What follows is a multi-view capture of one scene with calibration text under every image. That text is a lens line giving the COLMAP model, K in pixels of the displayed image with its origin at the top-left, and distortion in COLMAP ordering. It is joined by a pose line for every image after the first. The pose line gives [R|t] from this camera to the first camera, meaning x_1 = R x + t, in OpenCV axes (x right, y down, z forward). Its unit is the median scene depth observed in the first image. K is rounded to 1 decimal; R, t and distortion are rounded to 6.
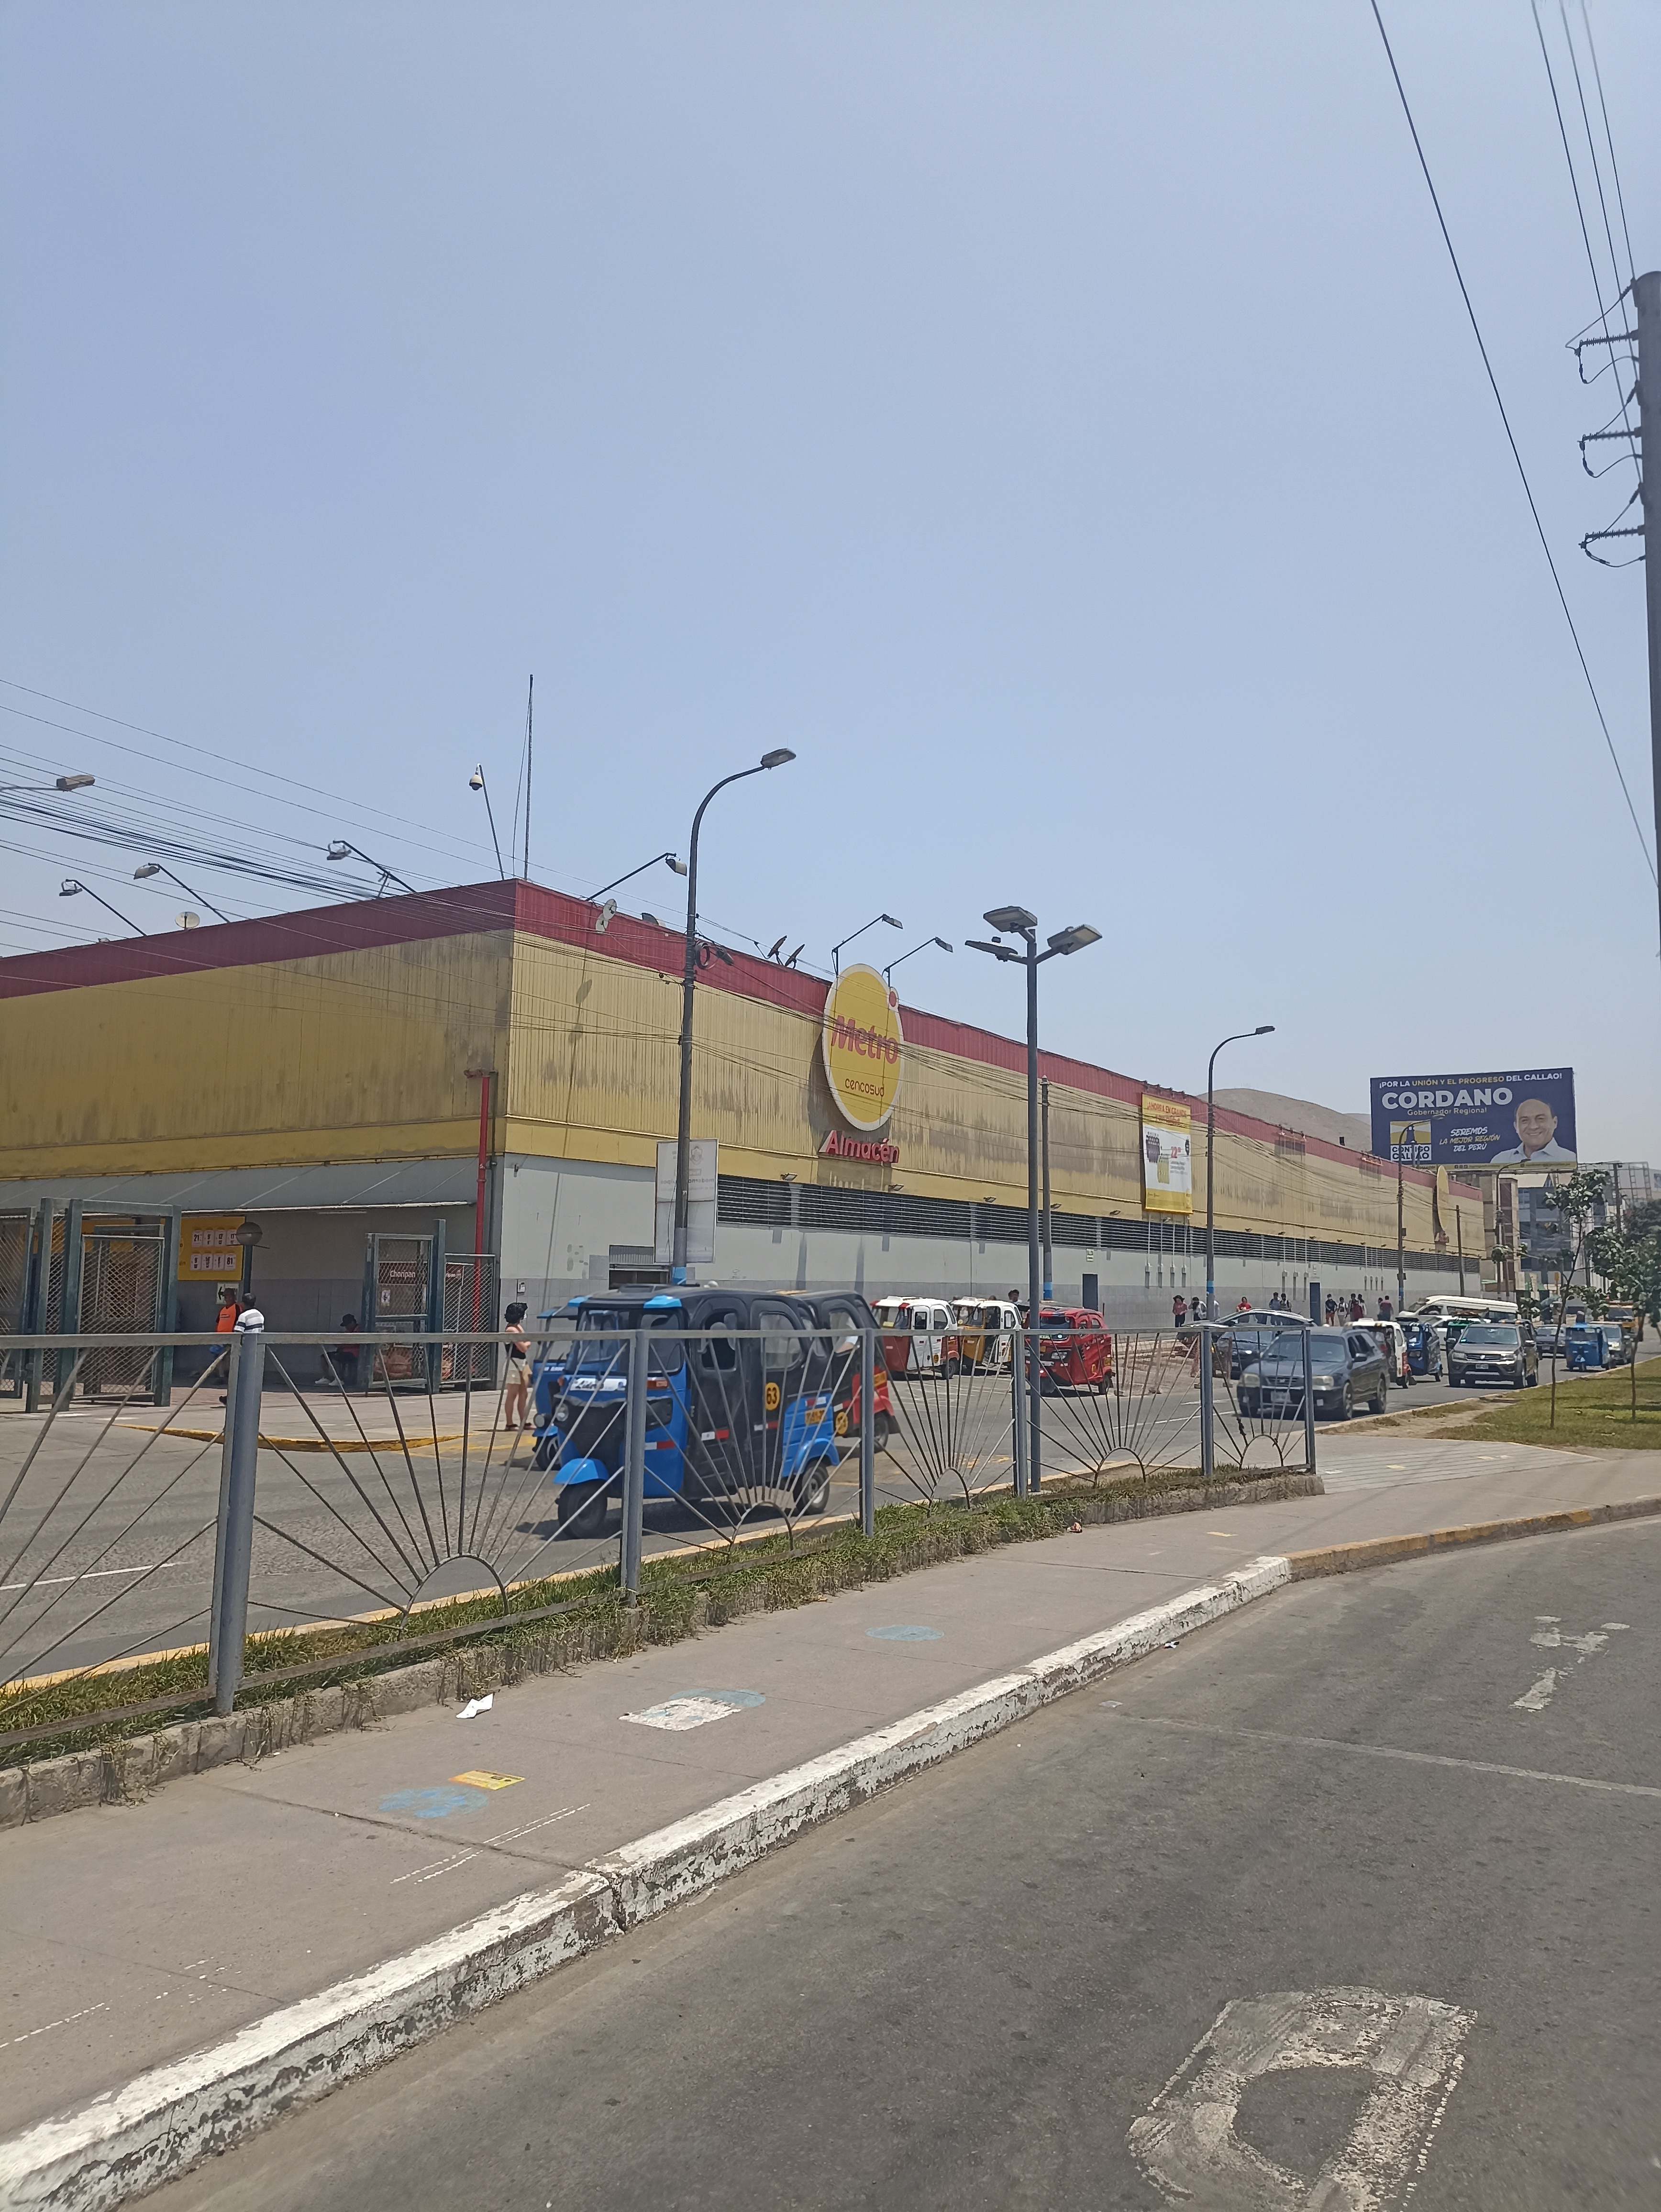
lens RADIAL K [[1667.7, 0, 830.5], [0, 1667.7, 1106.0], [0, 0, 1]] dist [0.006891, 0.001488]
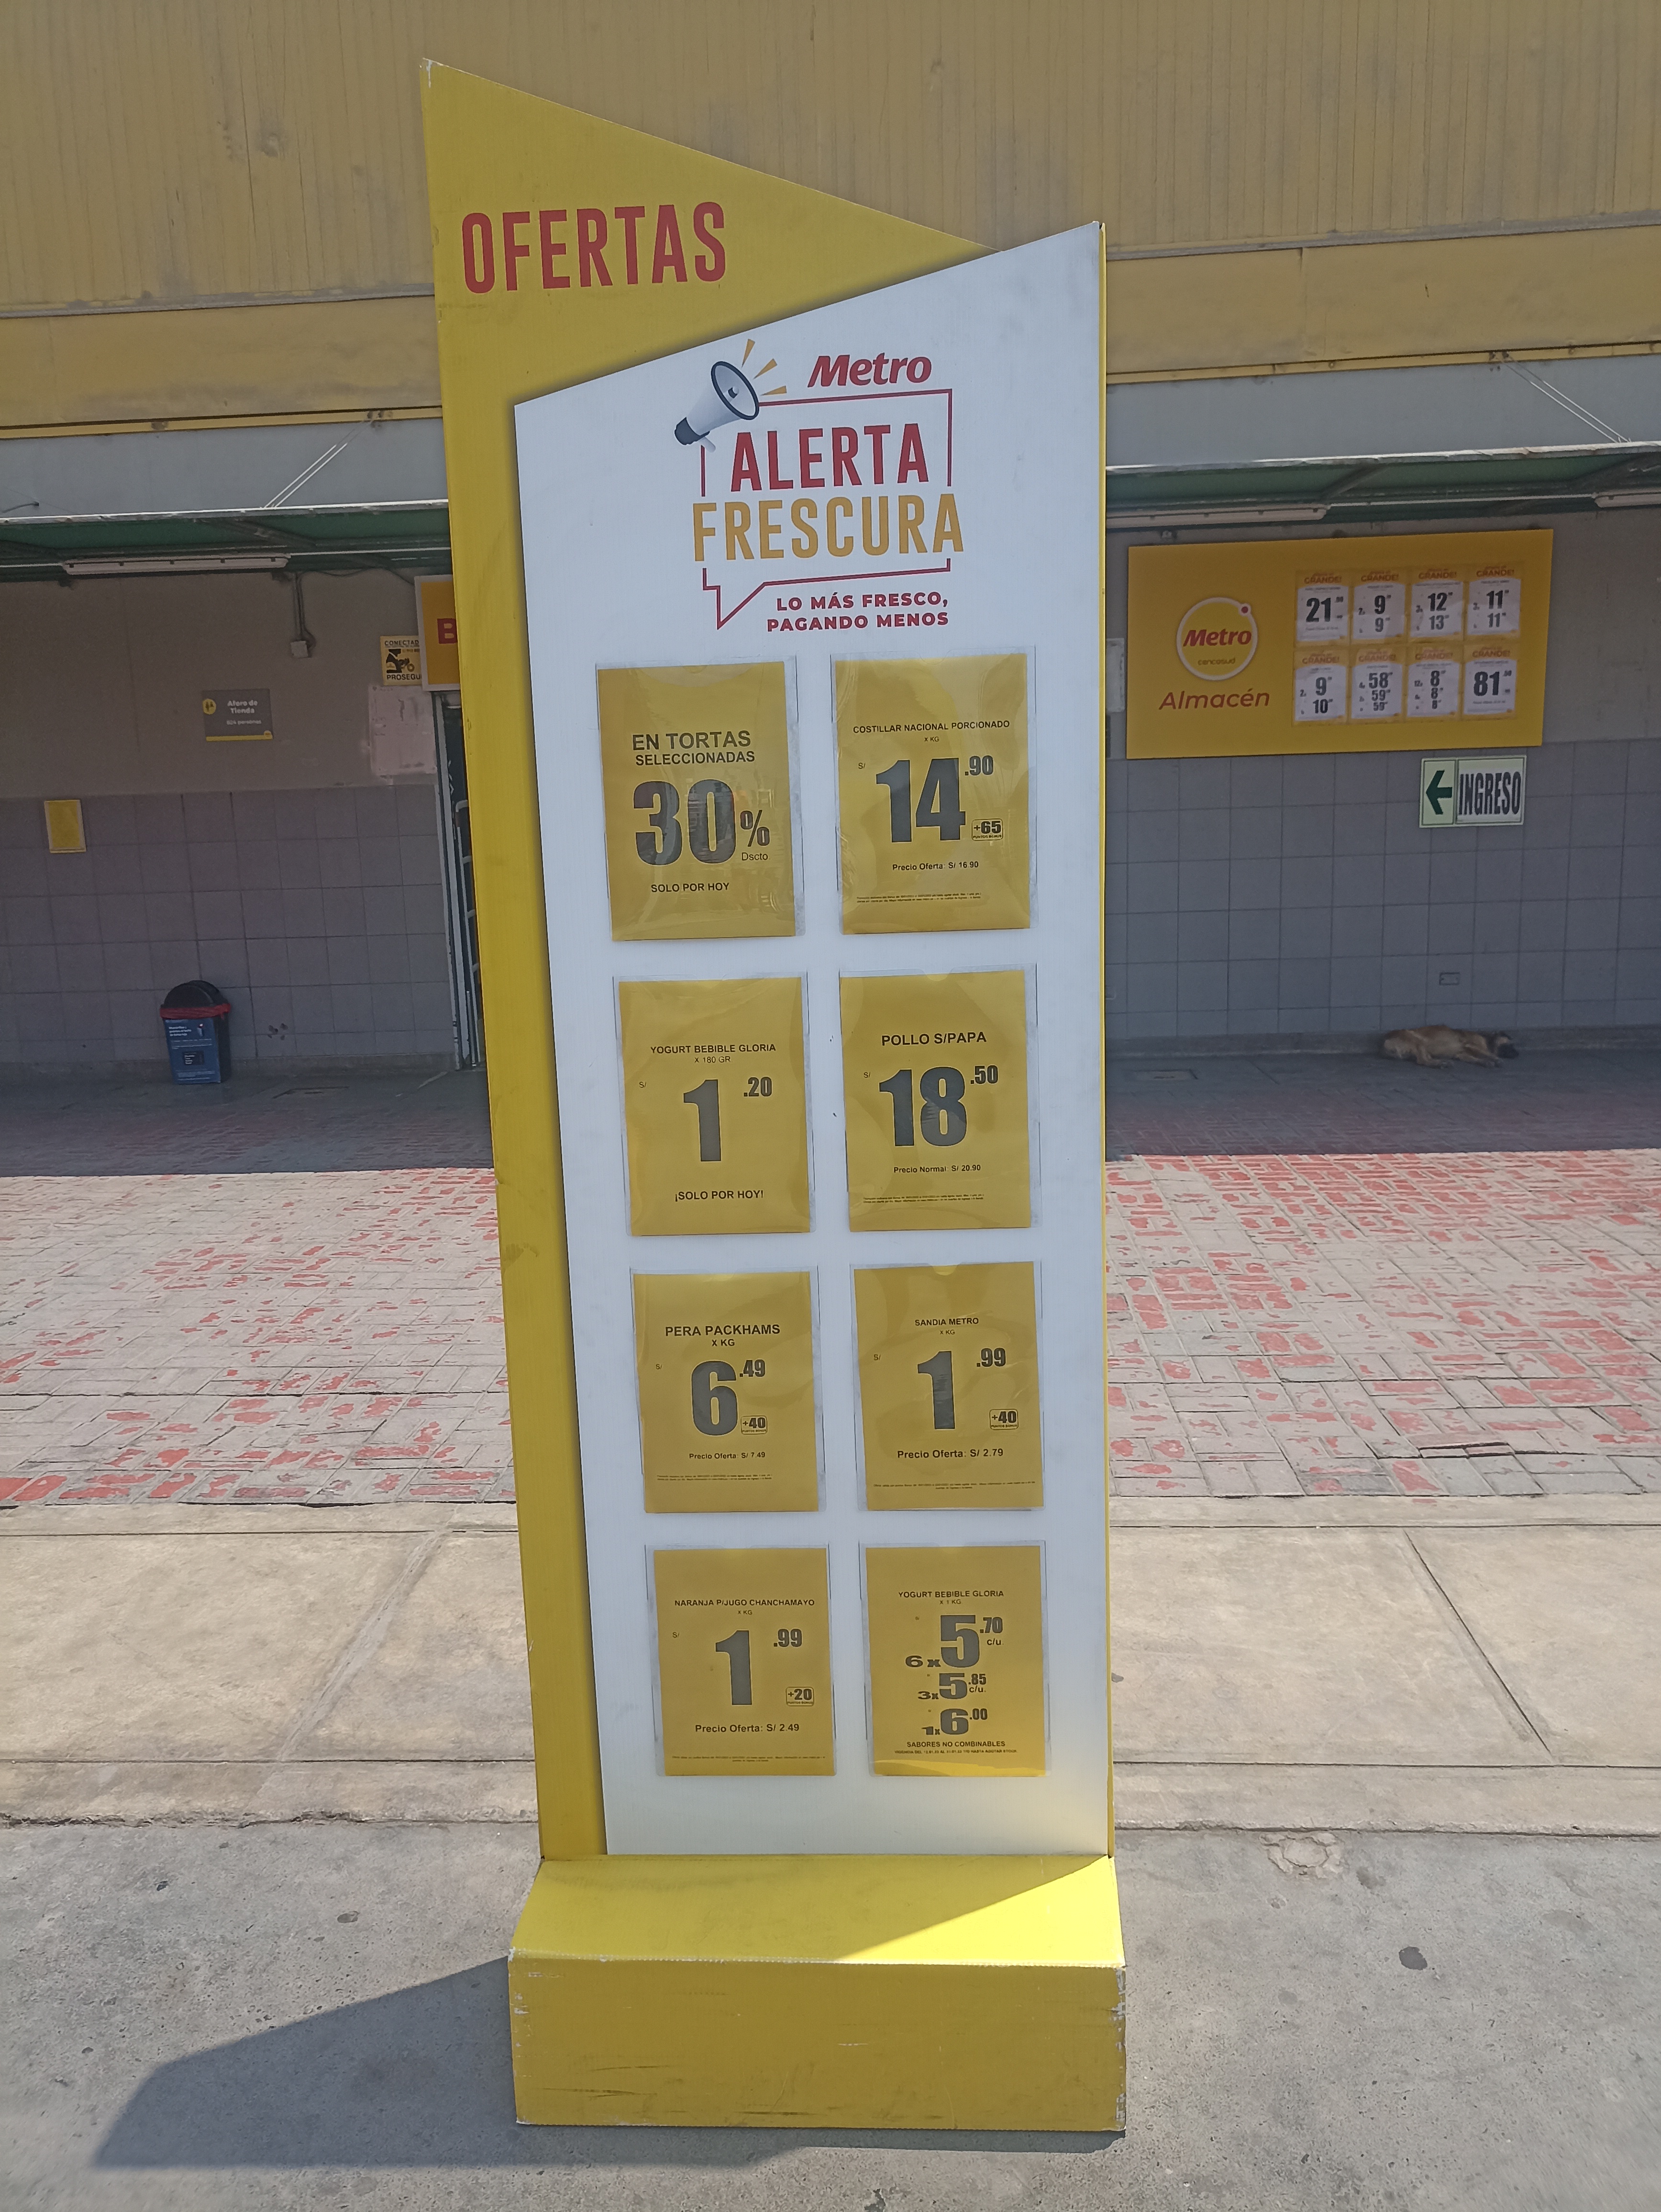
lens RADIAL K [[1667.7, 0, 830.5], [0, 1667.7, 1106.0], [0, 0, 1]] dist [0.006891, 0.001488]
pose [[0.889290, -0.117136, 0.442088, -0.591773], [-0.010313, 0.961262, 0.275443, 0.081607], [-0.457227, -0.249508, 0.853633, 0.751486]]
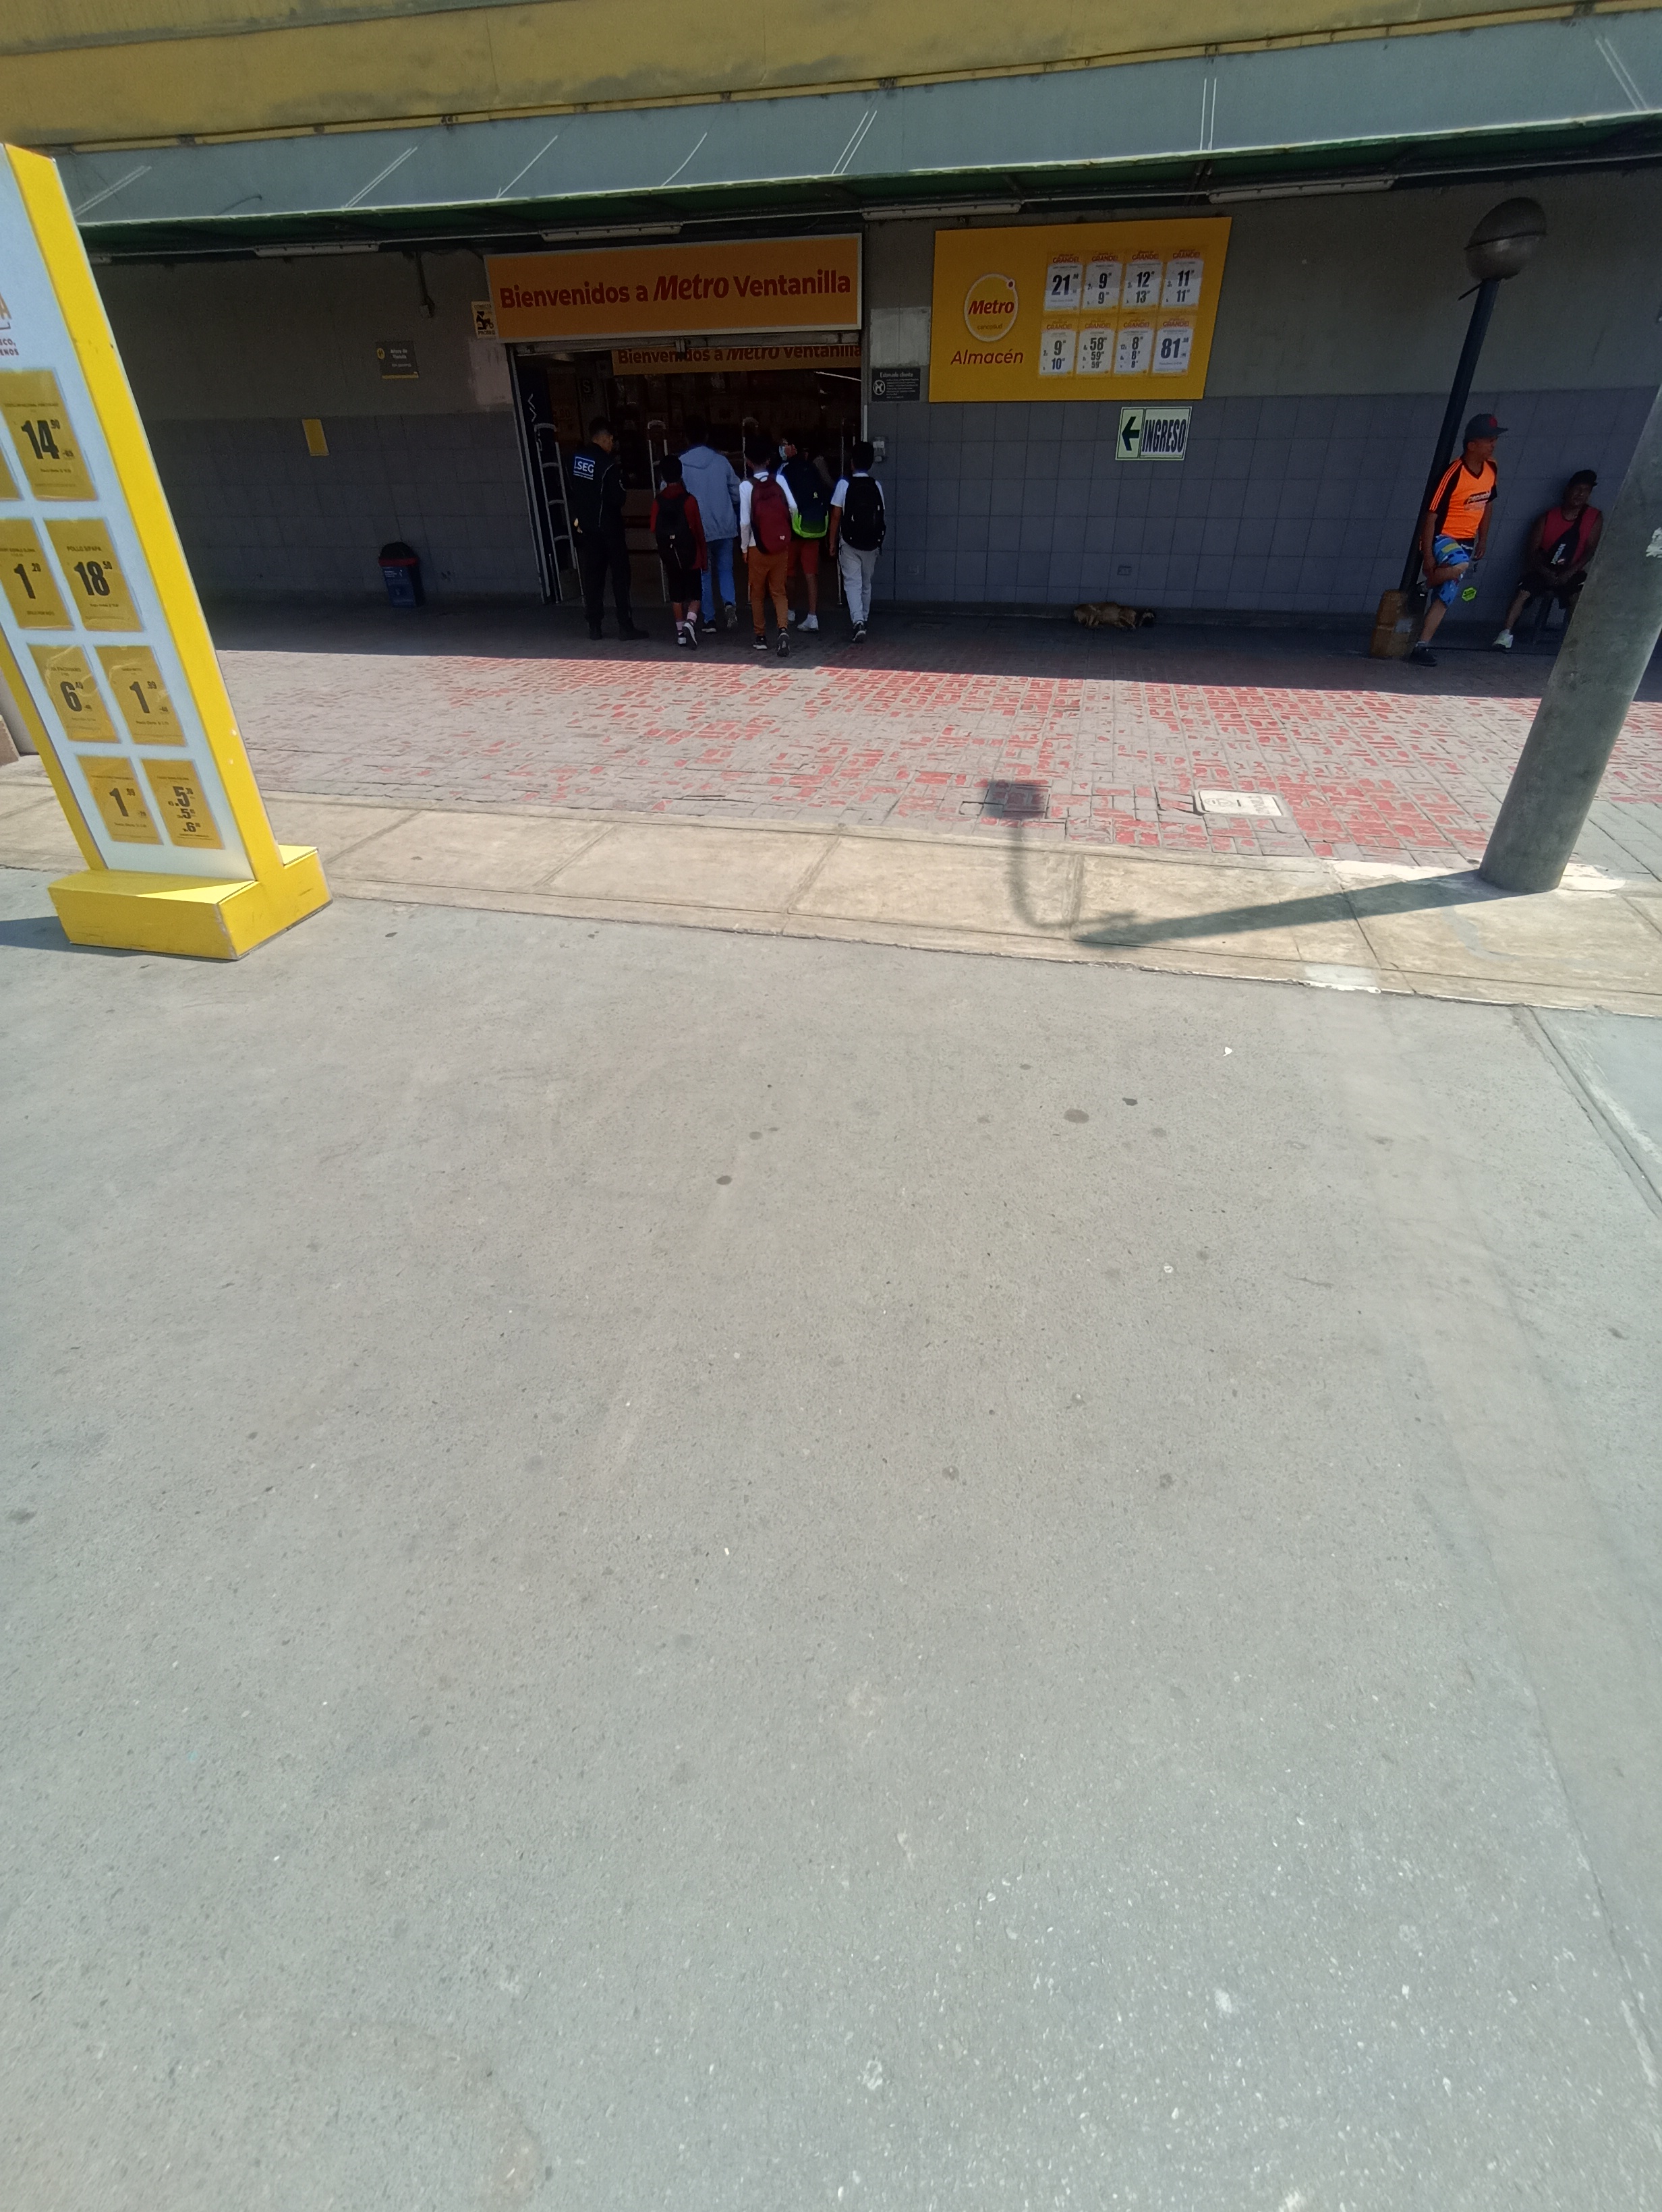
lens RADIAL K [[997.1, 0, 831.0], [0, 997.1, 1106.0], [0, 0, 1]] dist [-0.040558, 0.021000]
pose [[0.954414, -0.183793, 0.235190, -0.530768], [-0.013957, 0.759601, 0.650240, 0.075303], [-0.298160, -0.623881, 0.722408, 0.686583]]
